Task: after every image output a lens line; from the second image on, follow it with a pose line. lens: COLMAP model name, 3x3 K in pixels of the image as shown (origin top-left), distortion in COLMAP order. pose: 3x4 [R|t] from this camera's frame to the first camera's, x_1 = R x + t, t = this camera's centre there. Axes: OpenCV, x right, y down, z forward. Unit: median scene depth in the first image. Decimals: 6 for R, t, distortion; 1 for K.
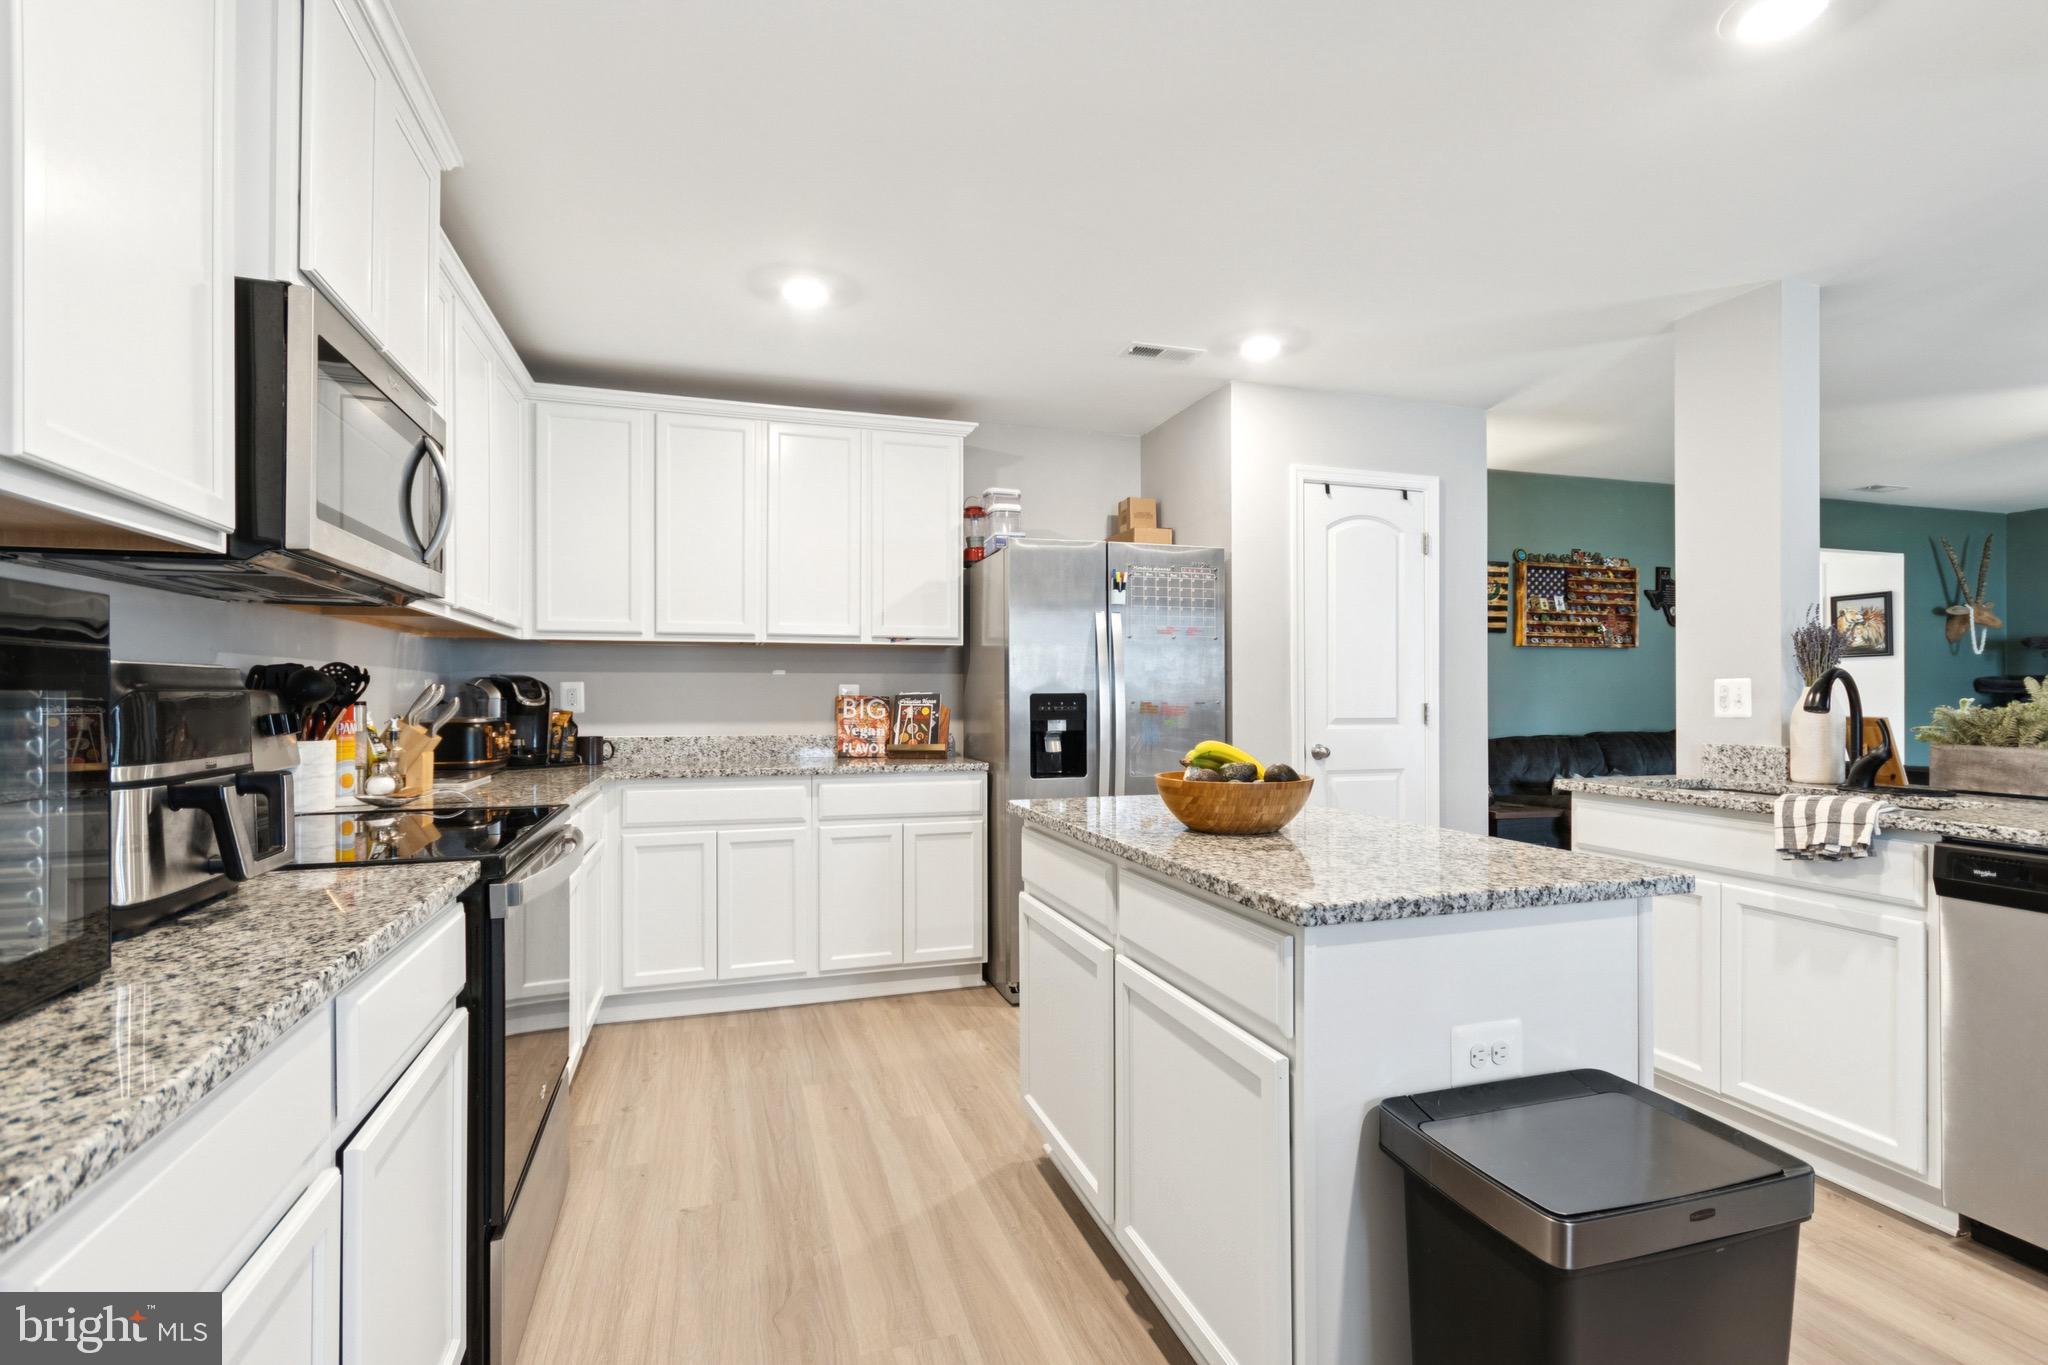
lens RADIAL K [[944.9, 0, 1025.5], [0, 944.9, 694.6], [0, 0, 1]] dist [0.002604, 0.000858]
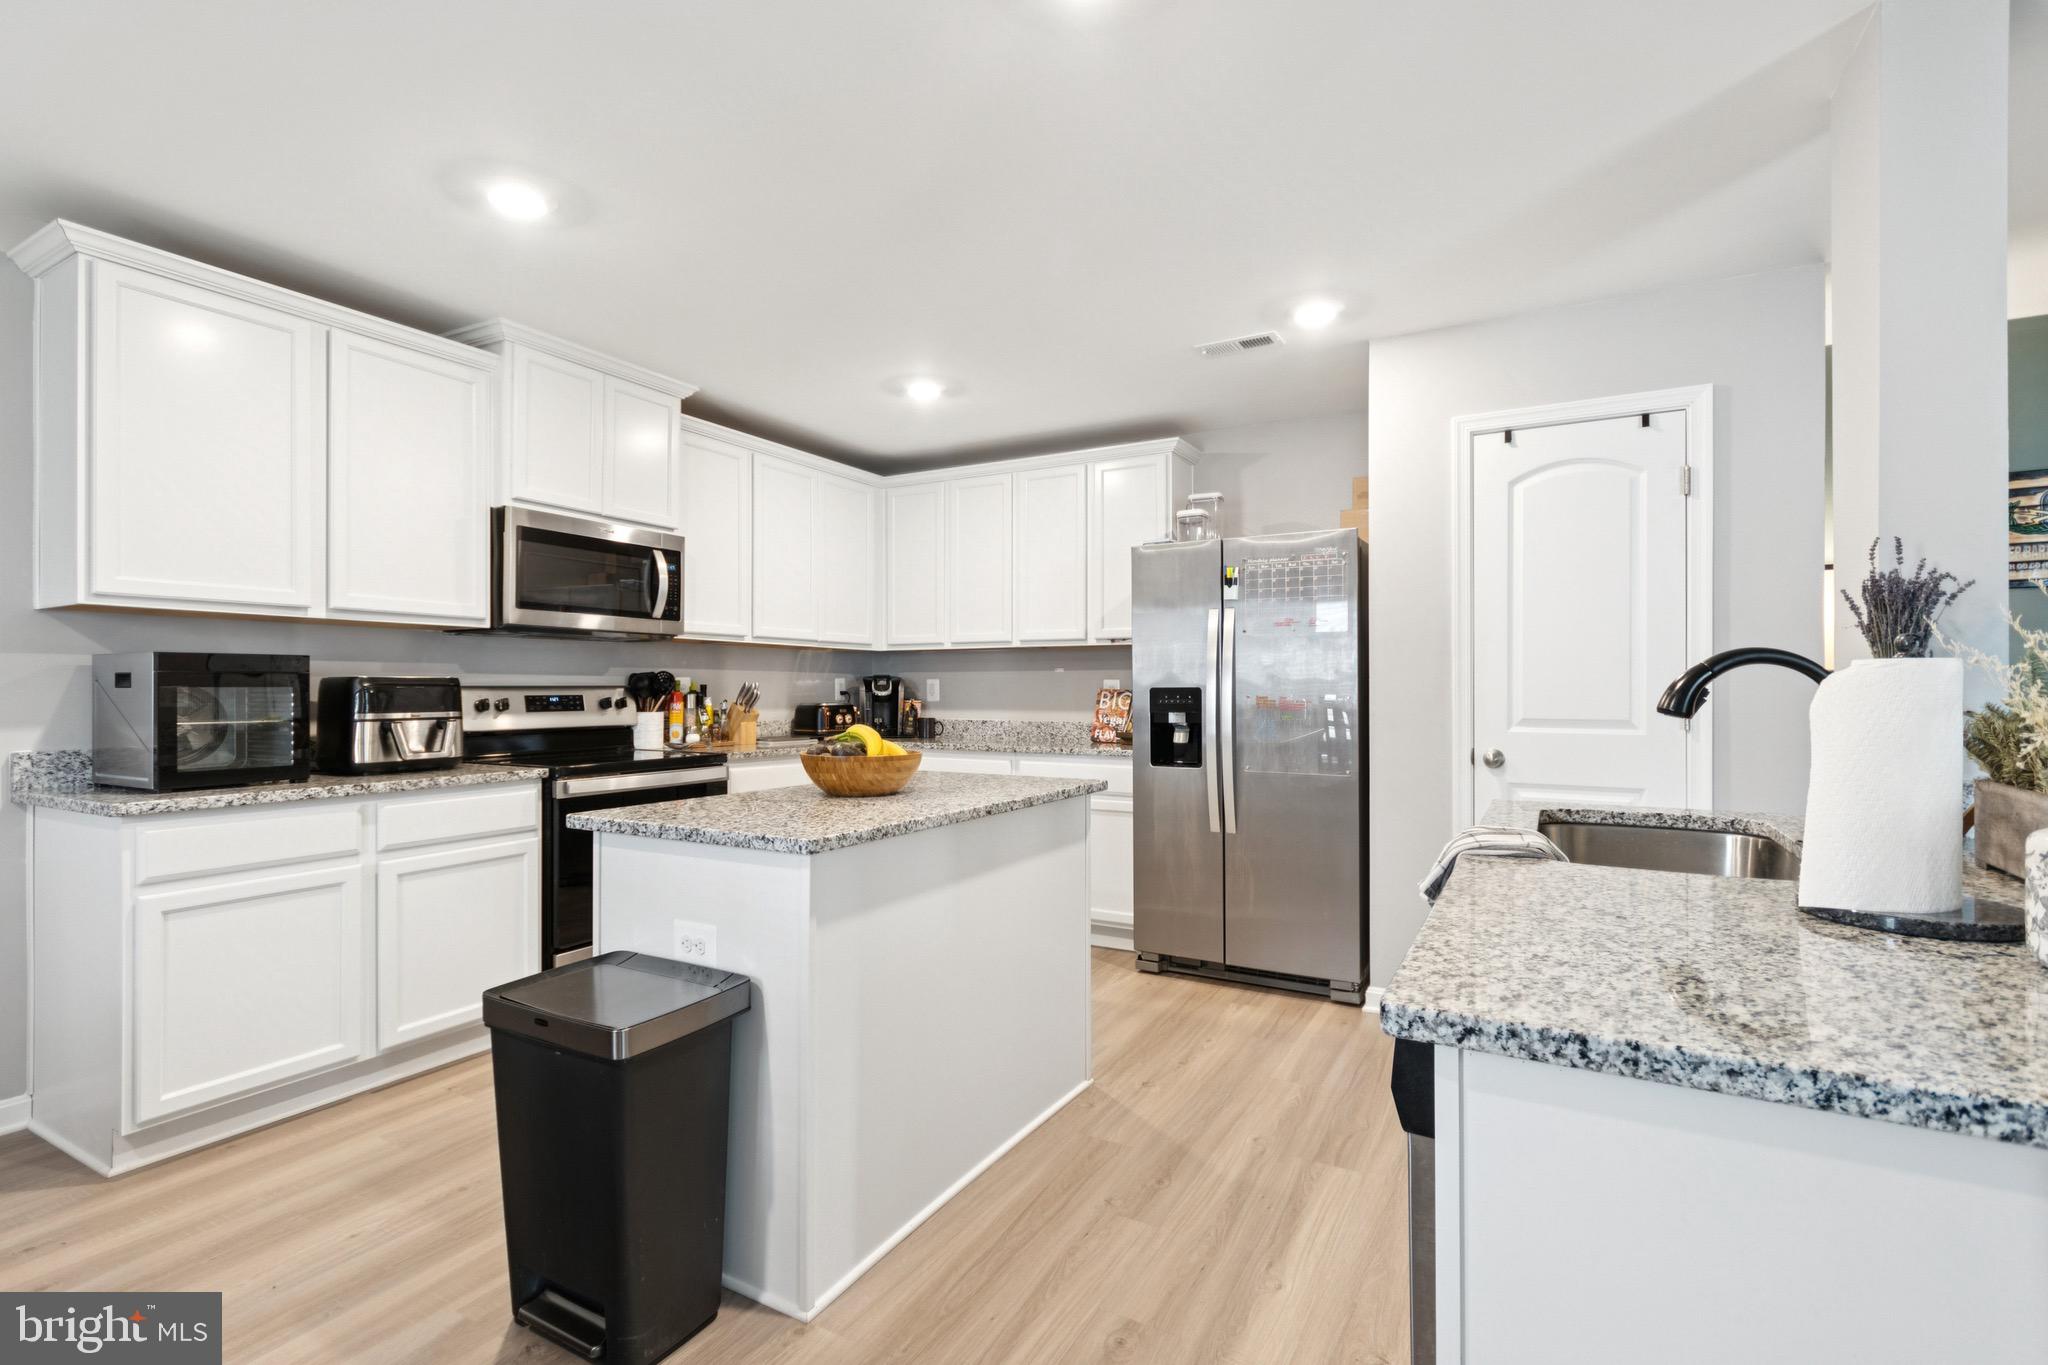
lens RADIAL K [[944.9, 0, 1025.5], [0, 944.9, 694.6], [0, 0, 1]] dist [0.002604, 0.000858]
pose [[0.678633, 0.005180, -0.734459, 0.682270], [0.000628, 0.999971, 0.007633, -0.001665], [0.734477, -0.005641, 0.678610, 0.149027]]
